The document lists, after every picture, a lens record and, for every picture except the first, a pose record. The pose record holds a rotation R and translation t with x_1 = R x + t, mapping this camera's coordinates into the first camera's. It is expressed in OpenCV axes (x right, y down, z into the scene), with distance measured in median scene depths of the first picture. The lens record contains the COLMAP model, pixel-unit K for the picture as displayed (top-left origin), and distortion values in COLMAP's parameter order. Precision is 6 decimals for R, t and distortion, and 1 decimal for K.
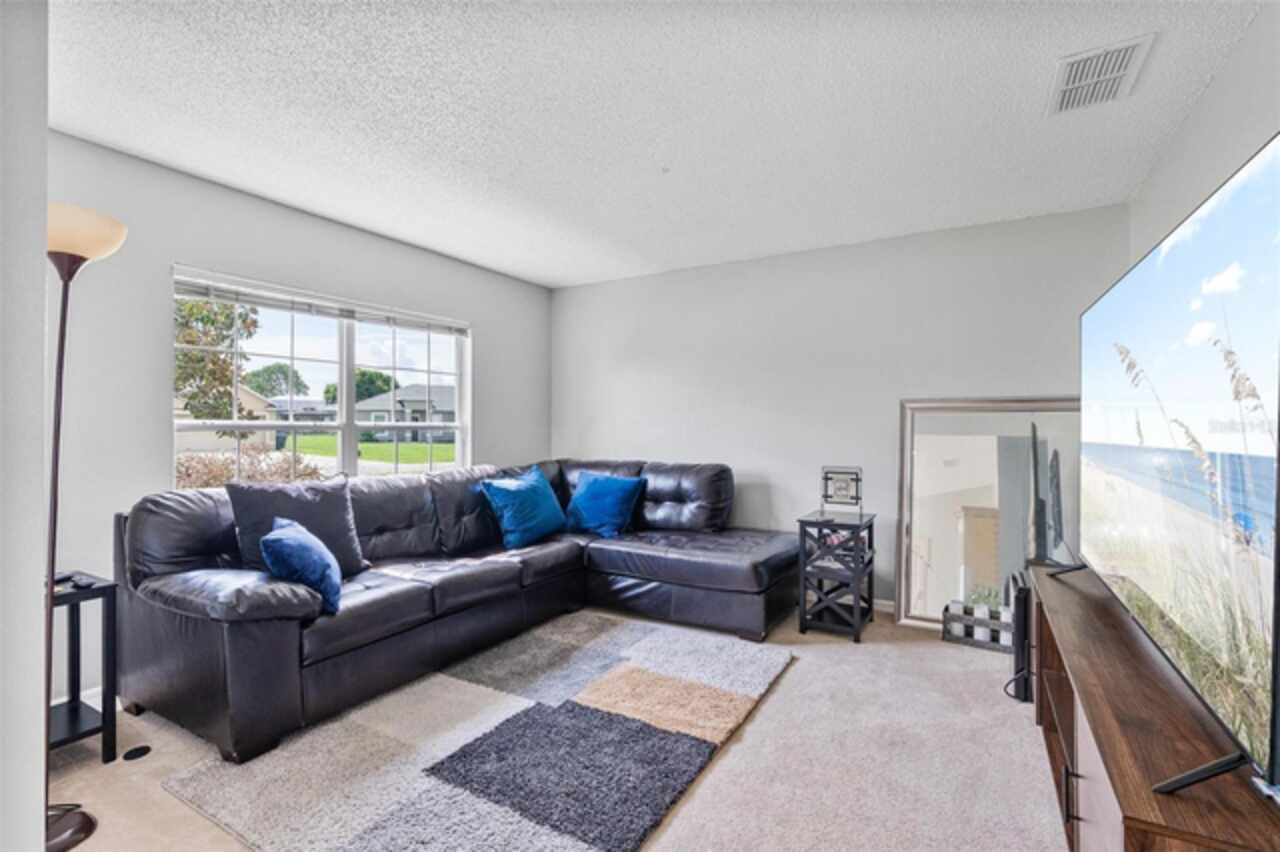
lens RADIAL K [[578.7, 0, 642.4], [0, 578.7, 423.7], [0, 0, 1]] dist [-0.007814, 0.001742]
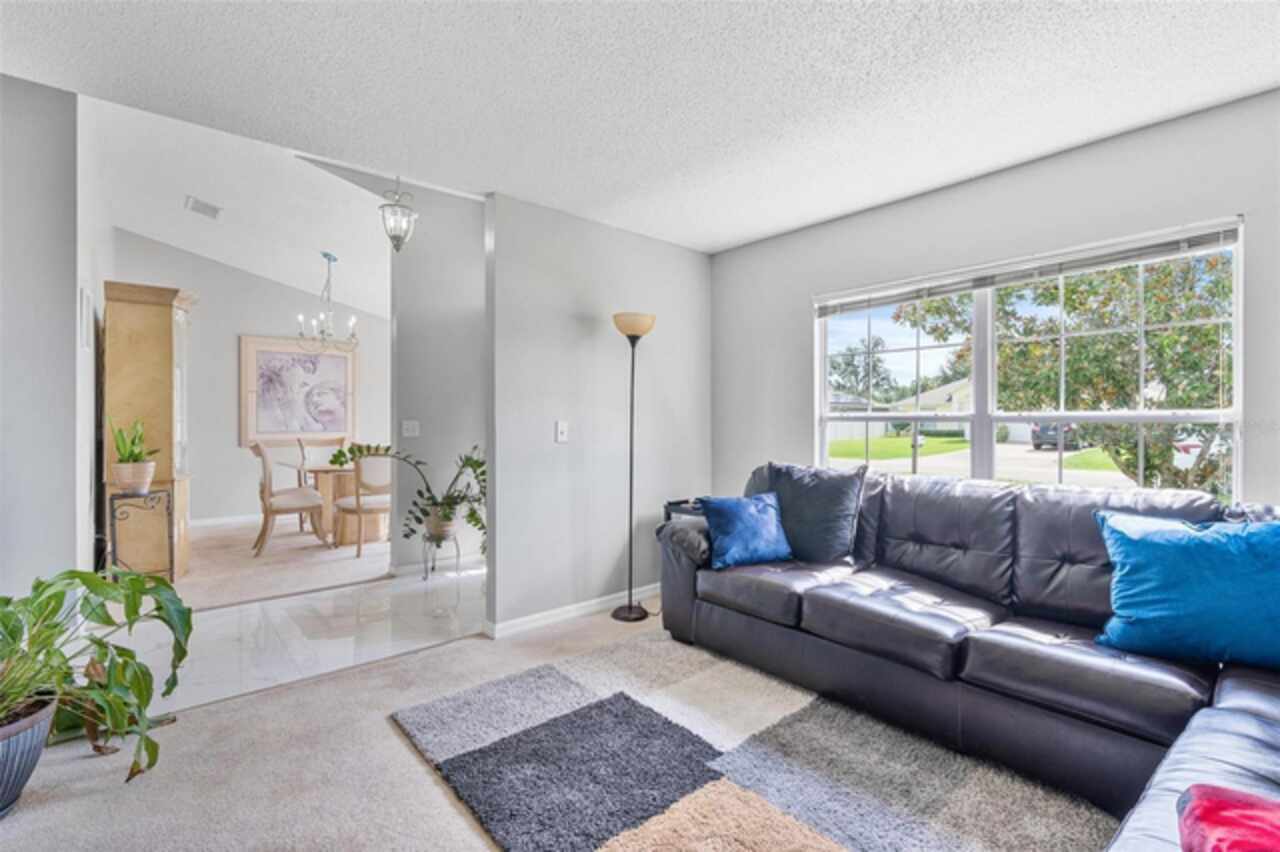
lens RADIAL K [[578.7, 0, 644.9], [0, 578.7, 414.7], [0, 0, 1]] dist [-0.007814, 0.001742]
pose [[-0.329933, -0.007976, -0.943971, 0.587869], [0.007332, 0.999912, -0.011011, 0.007183], [0.943976, -0.010554, -0.329846, 1.077840]]
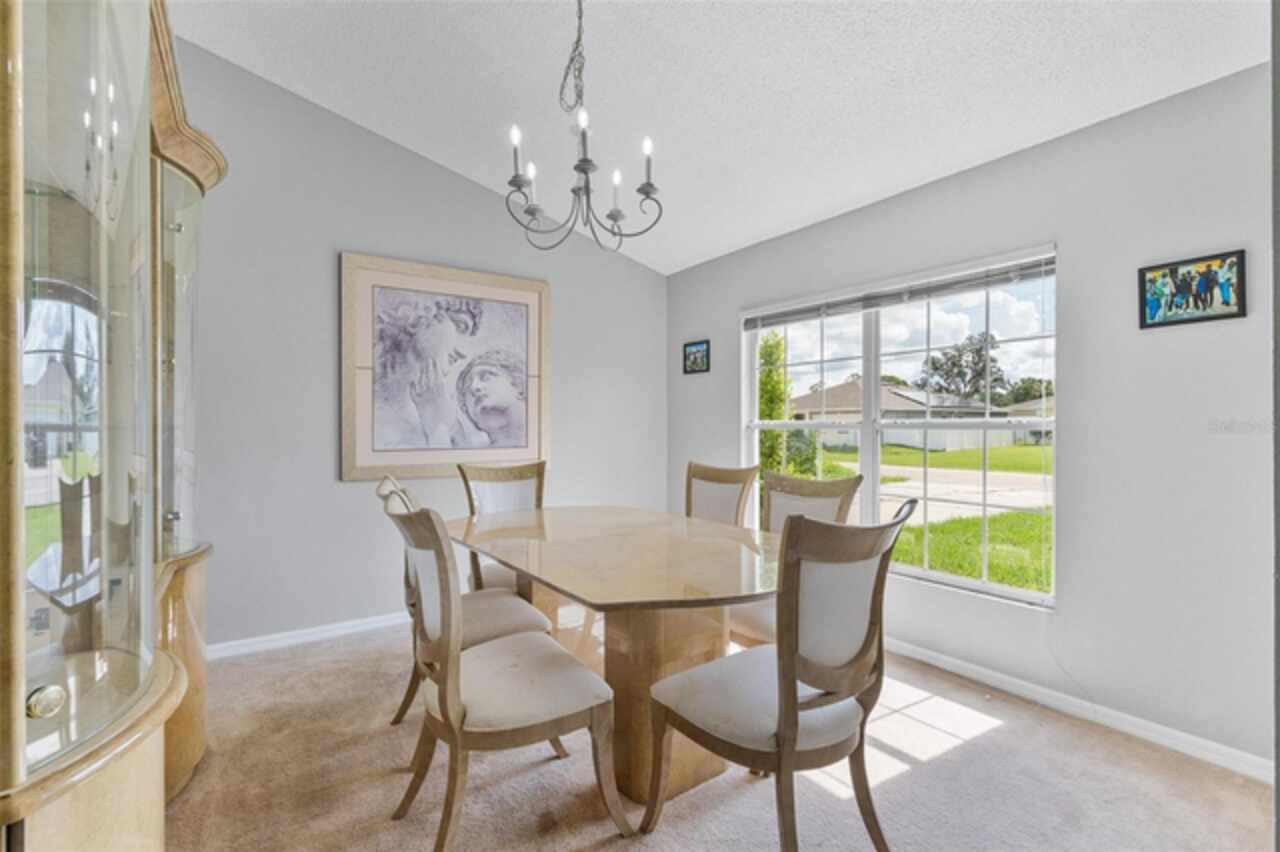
lens RADIAL K [[578.7, 0, 647.5], [0, 578.7, 423.3], [0, 0, 1]] dist [-0.007814, 0.001742]
pose [[-0.415483, -0.003426, -0.909594, -0.365385], [0.005966, 0.999961, -0.006491, -0.002899], [0.909581, -0.008123, -0.415446, -0.326482]]
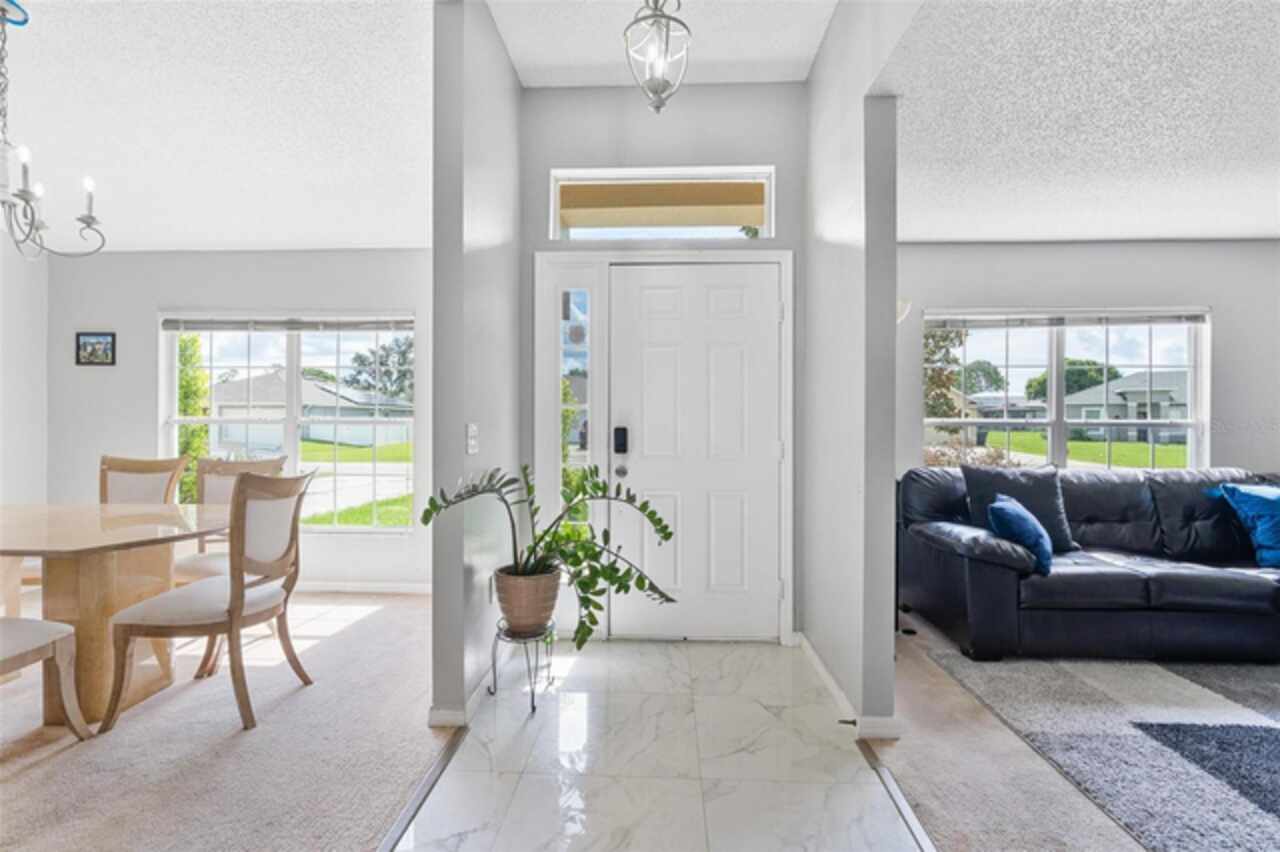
lens RADIAL K [[578.7, 0, 638.3], [0, 578.7, 425.1], [0, 0, 1]] dist [-0.007814, 0.001742]
pose [[0.457917, 0.005146, -0.888980, 0.137912], [0.002258, 0.999973, 0.006952, -0.001530], [0.888992, -0.005191, 0.457893, -0.290427]]
